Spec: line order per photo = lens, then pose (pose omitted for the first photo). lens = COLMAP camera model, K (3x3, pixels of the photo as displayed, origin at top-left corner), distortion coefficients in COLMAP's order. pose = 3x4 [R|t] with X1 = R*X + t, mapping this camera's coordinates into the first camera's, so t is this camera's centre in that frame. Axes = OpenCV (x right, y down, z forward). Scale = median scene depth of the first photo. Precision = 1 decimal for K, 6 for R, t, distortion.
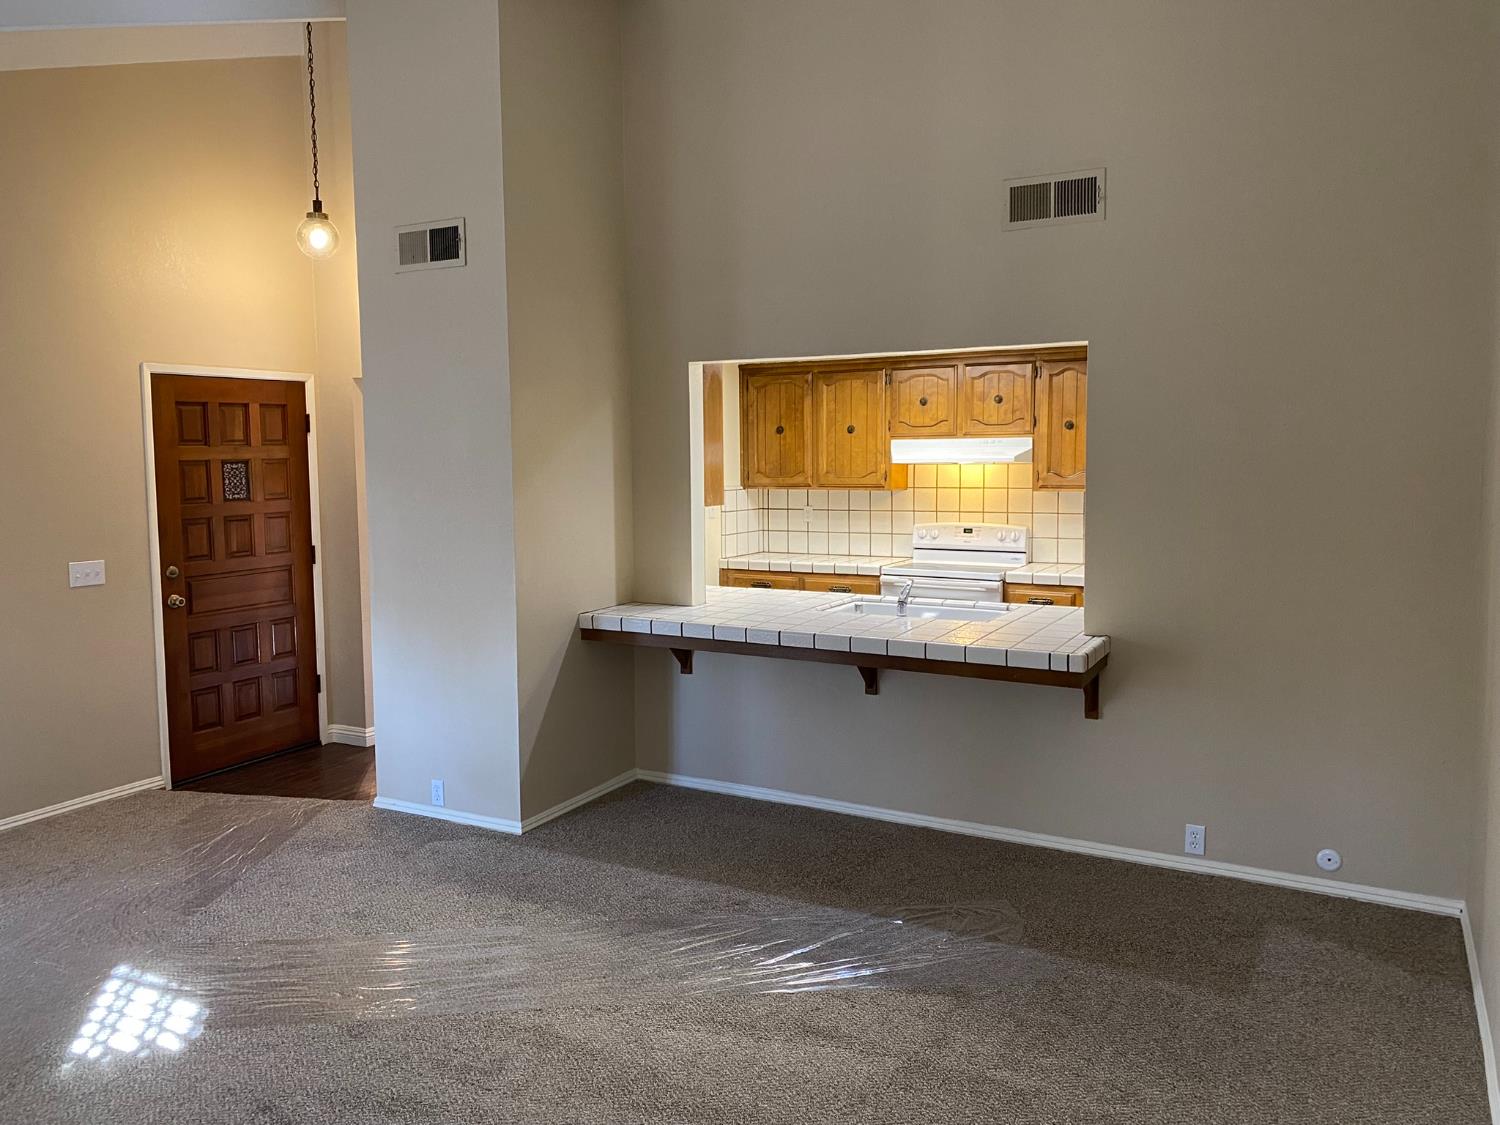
lens RADIAL K [[1146.6, 0, 754.1], [0, 1146.6, 555.4], [0, 0, 1]] dist [0.004012, -0.002106]
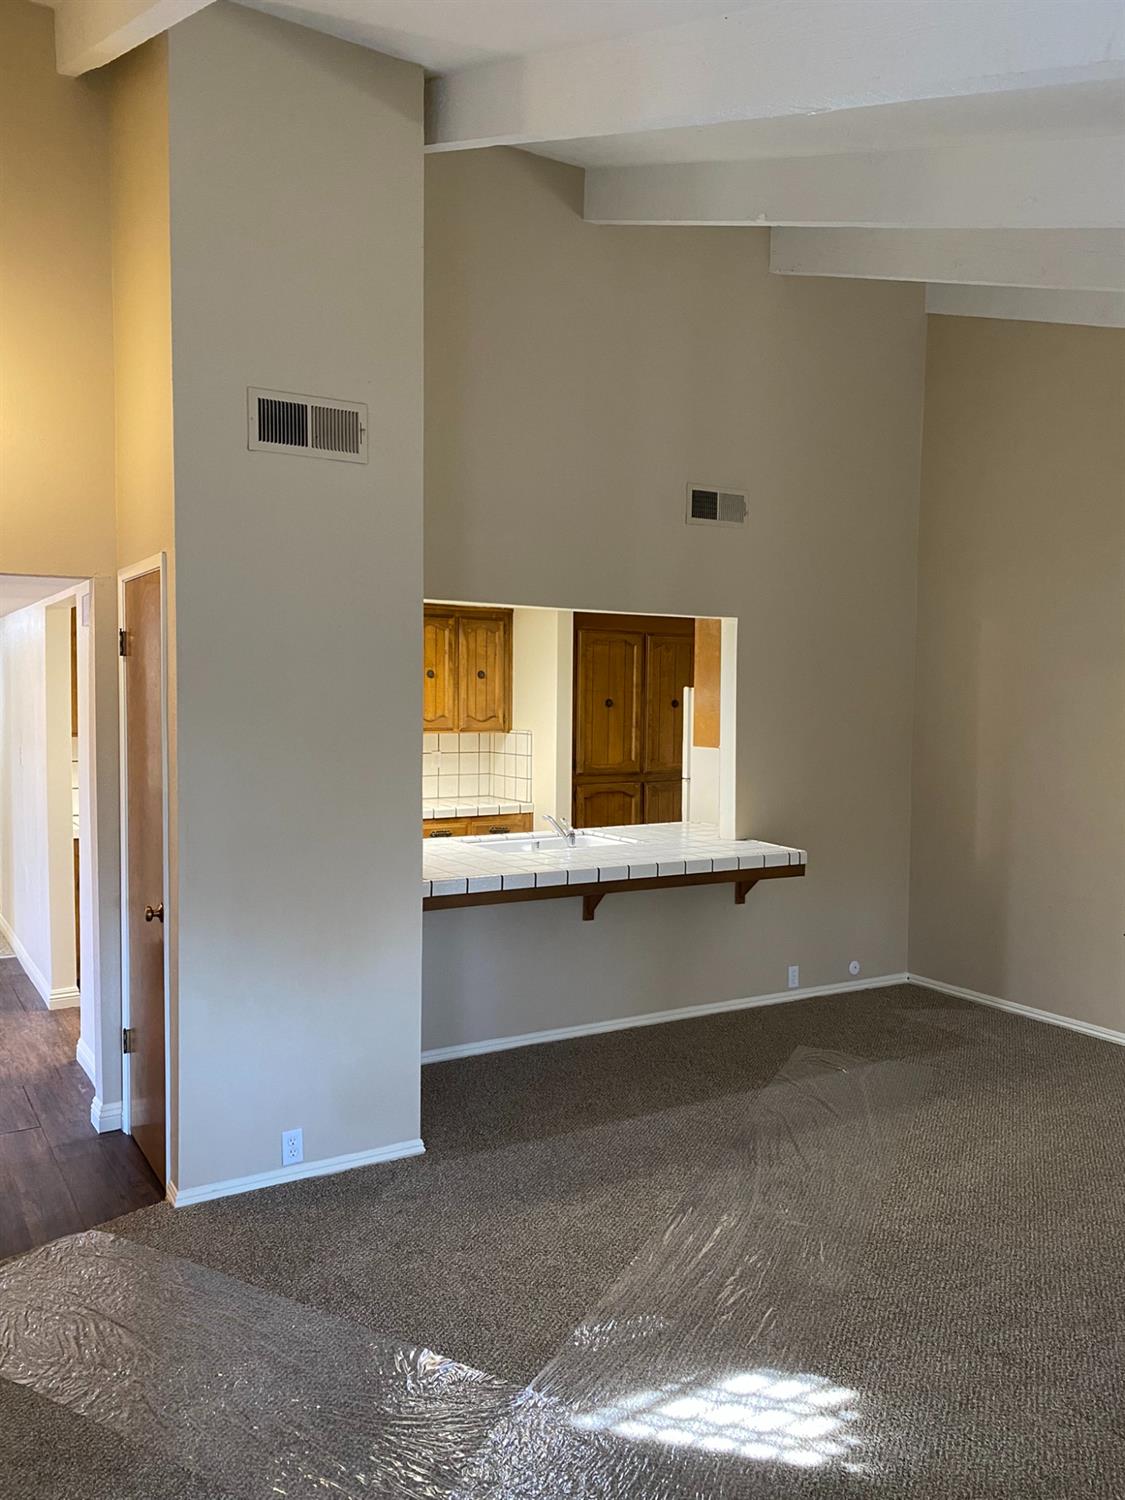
lens RADIAL K [[1146.6, 0, 585.2], [0, 1146.6, 748.7], [0, 0, 1]] dist [0.004012, -0.002106]
pose [[0.493836, -0.030128, 0.869033, -0.963700], [0.063837, 0.997959, -0.001678, -0.045450], [-0.867208, 0.056305, 0.494752, 0.520528]]
